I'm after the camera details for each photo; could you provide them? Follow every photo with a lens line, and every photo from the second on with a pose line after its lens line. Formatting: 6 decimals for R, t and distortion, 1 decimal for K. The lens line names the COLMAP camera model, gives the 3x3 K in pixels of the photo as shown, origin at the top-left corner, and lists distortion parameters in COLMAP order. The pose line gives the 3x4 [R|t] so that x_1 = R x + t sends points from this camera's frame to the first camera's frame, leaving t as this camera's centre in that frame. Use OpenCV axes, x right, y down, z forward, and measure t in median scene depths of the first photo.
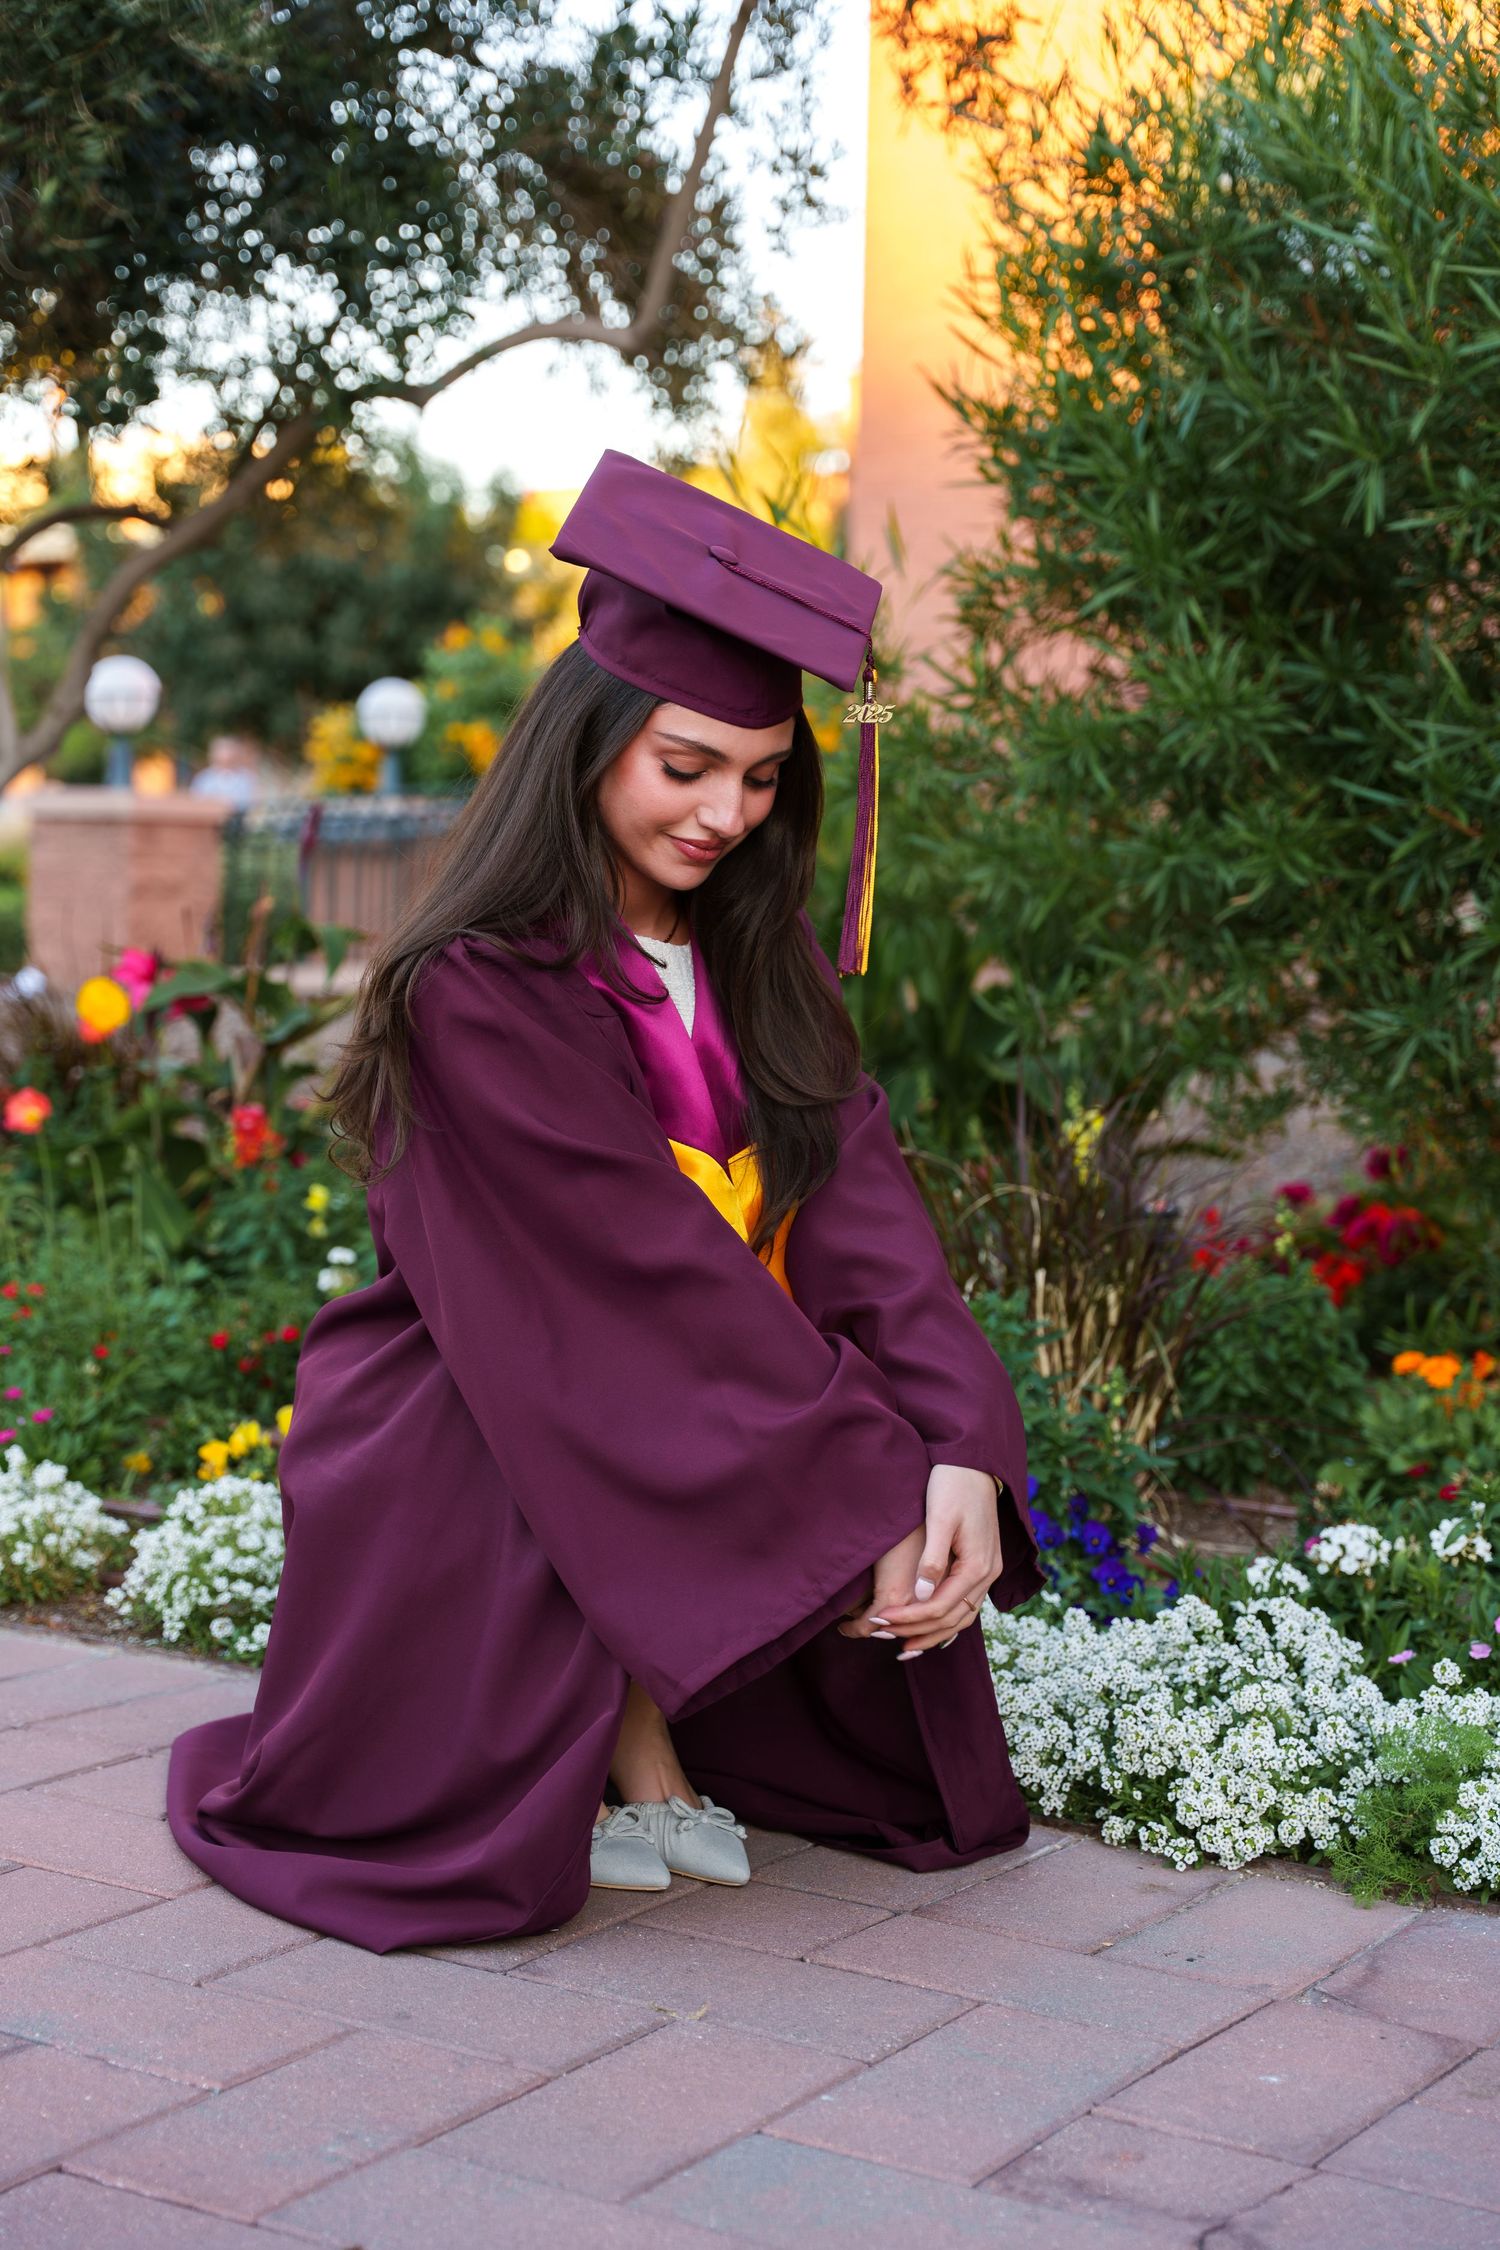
lens RADIAL K [[3261.4, 0, 750.0], [0, 3261.4, 1125.0], [0, 0, 1]] dist [0.033525, 0.040081]
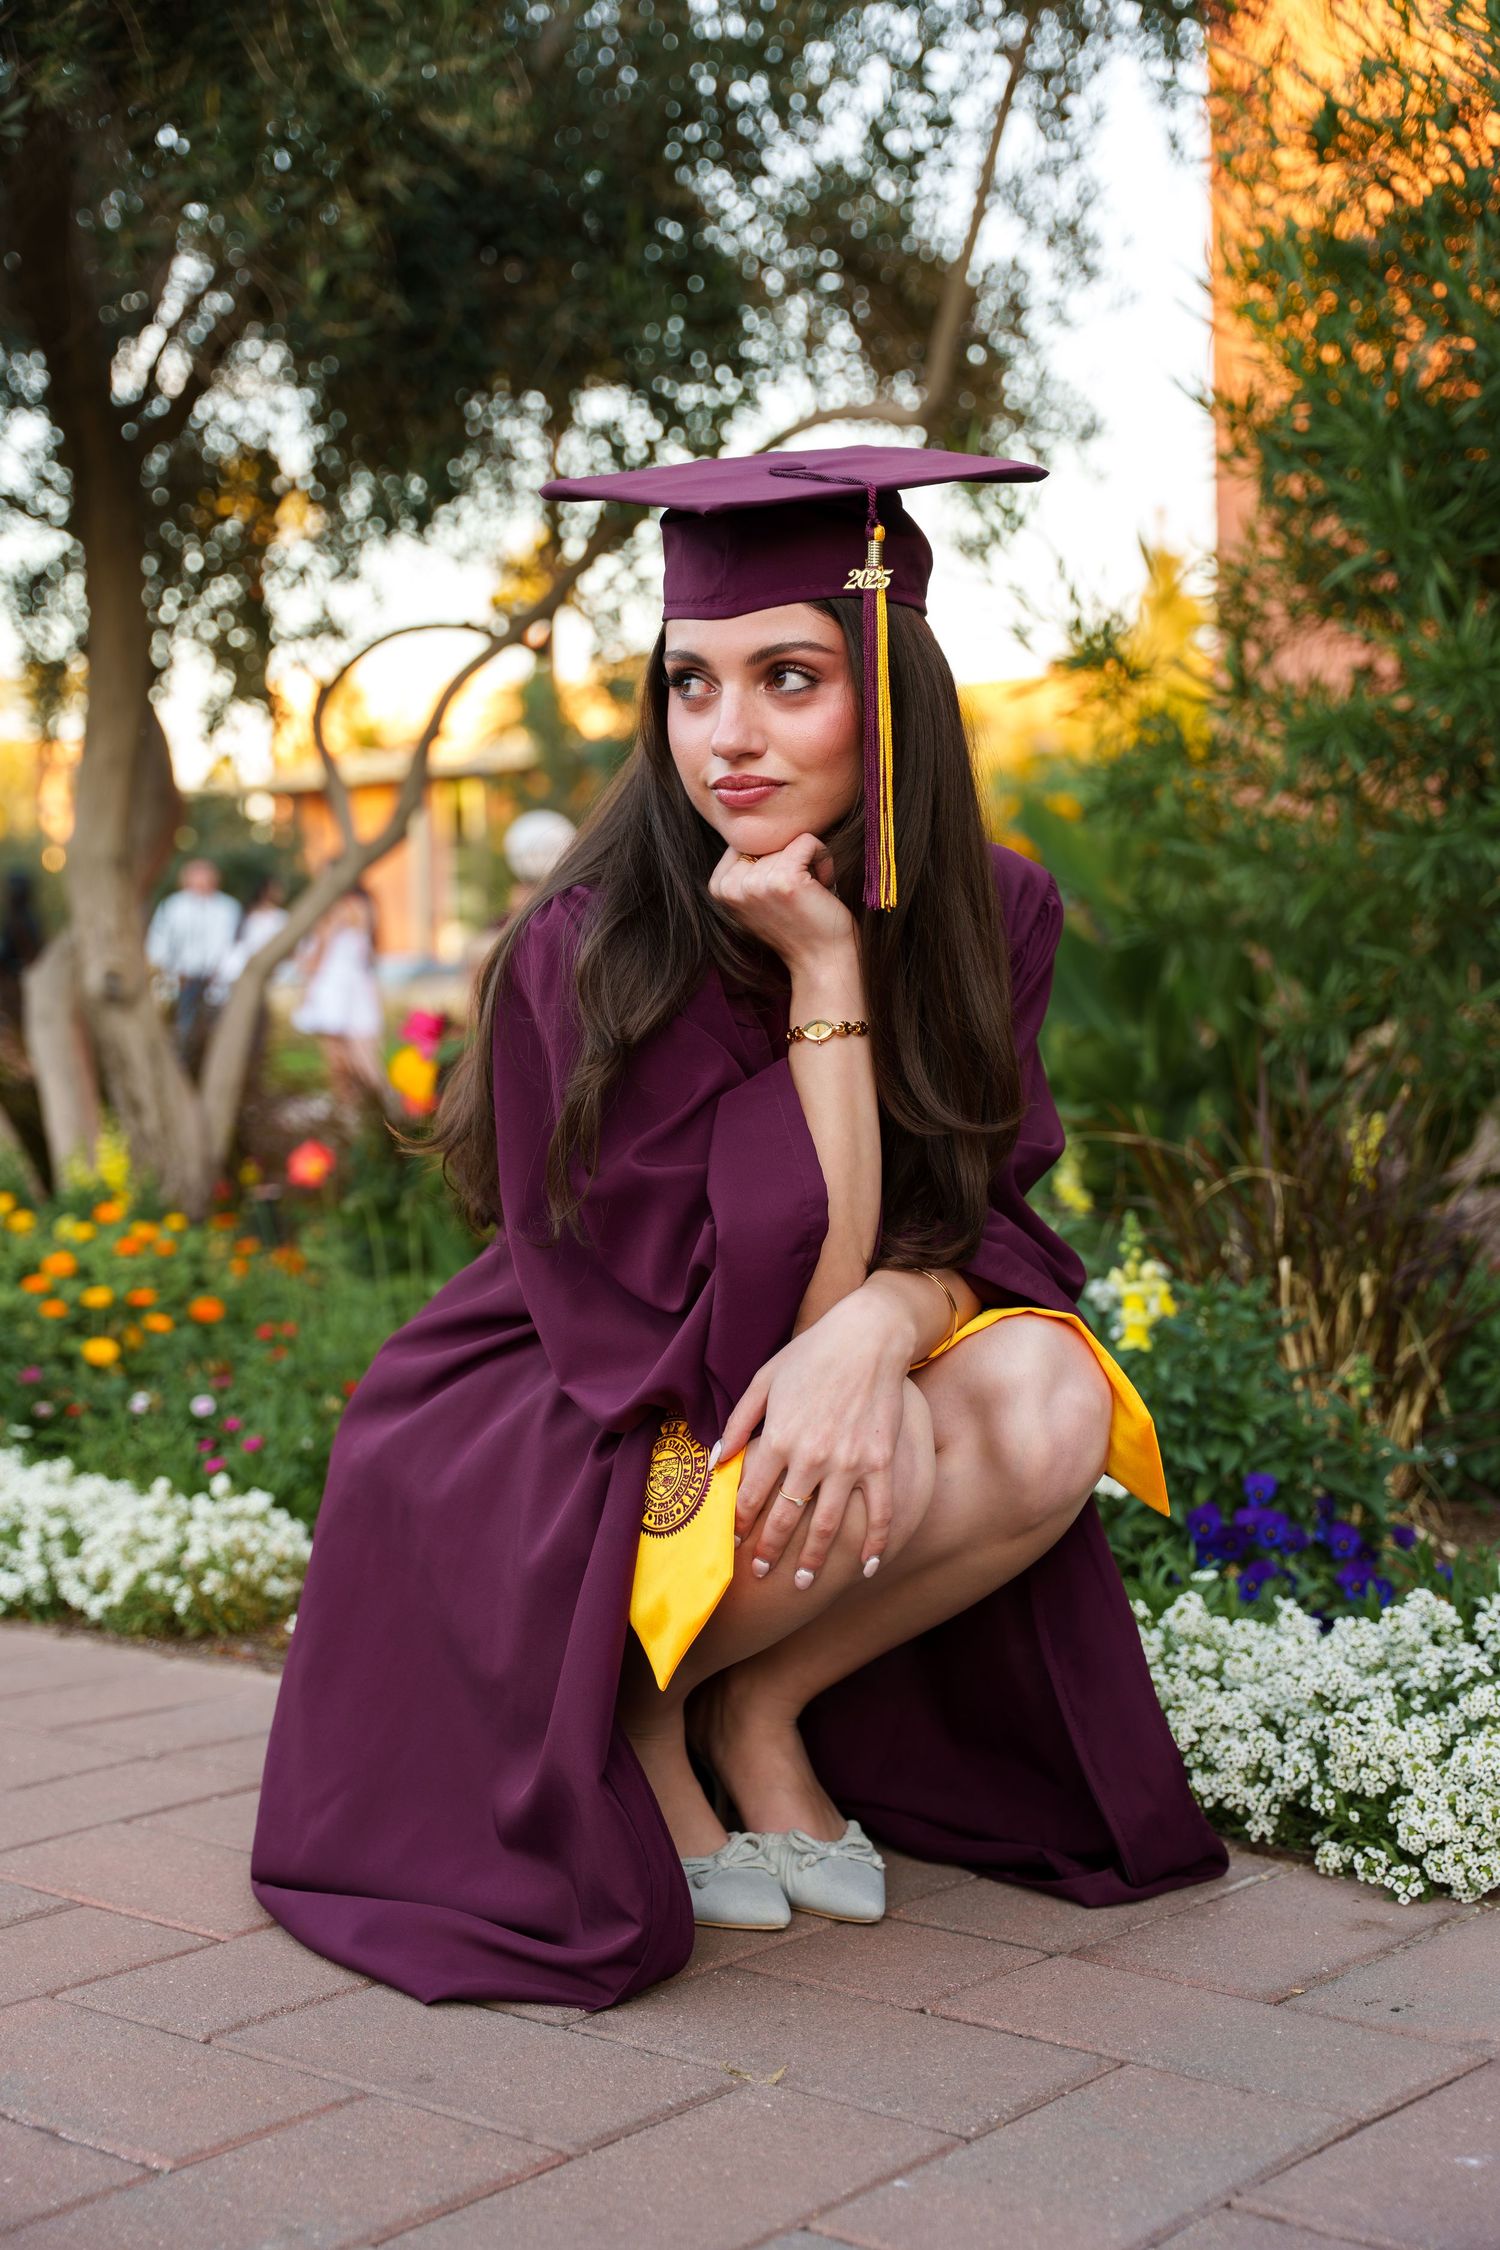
lens RADIAL K [[2992.7, 0, 750.0], [0, 2992.7, 1125.0], [0, 0, 1]] dist [0.026431, 0.014565]
pose [[0.990881, -0.039733, -0.128750, 0.068104], [0.035157, 0.998674, -0.037619, 0.045654], [0.130074, 0.032749, 0.990963, 0.183092]]
